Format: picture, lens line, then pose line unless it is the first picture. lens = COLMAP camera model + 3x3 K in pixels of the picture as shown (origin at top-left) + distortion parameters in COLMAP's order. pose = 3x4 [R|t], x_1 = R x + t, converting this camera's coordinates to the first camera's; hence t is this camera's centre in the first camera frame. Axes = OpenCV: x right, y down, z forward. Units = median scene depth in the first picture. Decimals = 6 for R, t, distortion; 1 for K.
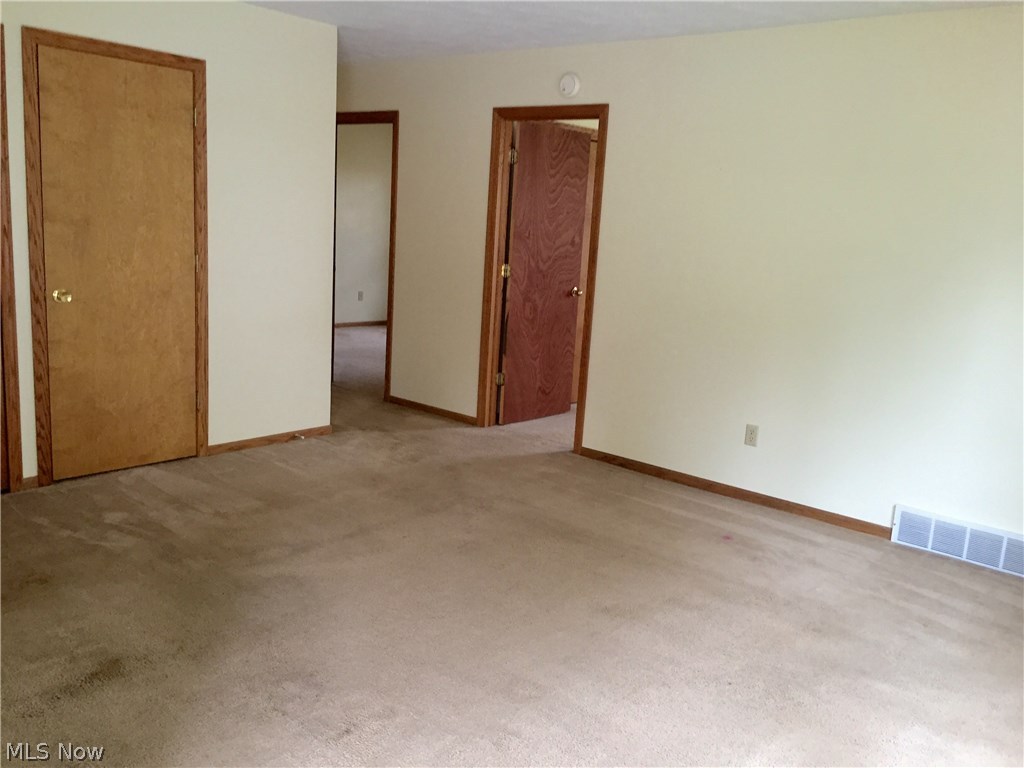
lens RADIAL K [[881.9, 0, 513.2], [0, 881.9, 388.7], [0, 0, 1]] dist [0.074469, -0.112721]
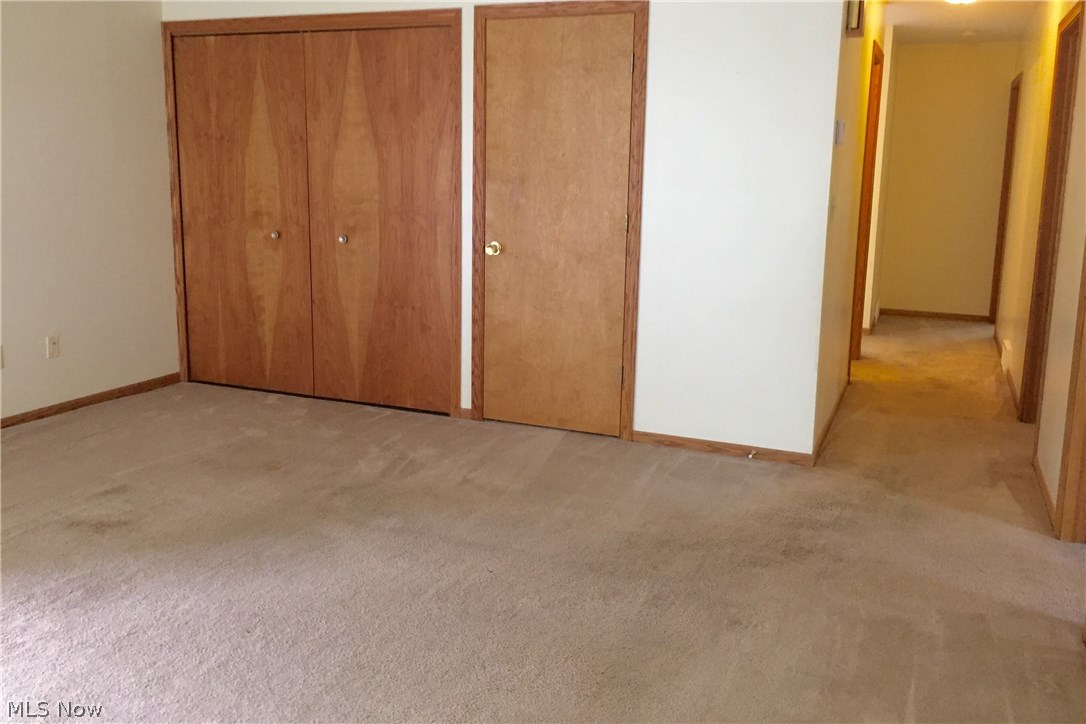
lens RADIAL K [[942.5, 0, 543.0], [0, 942.5, 320.6], [0, 0, 1]] dist [0.063425, -0.006733]
pose [[0.297163, 0.104315, -0.949112, 0.575698], [-0.184129, 0.981617, 0.050237, -0.082855], [0.936905, 0.159830, 0.310907, 0.682753]]
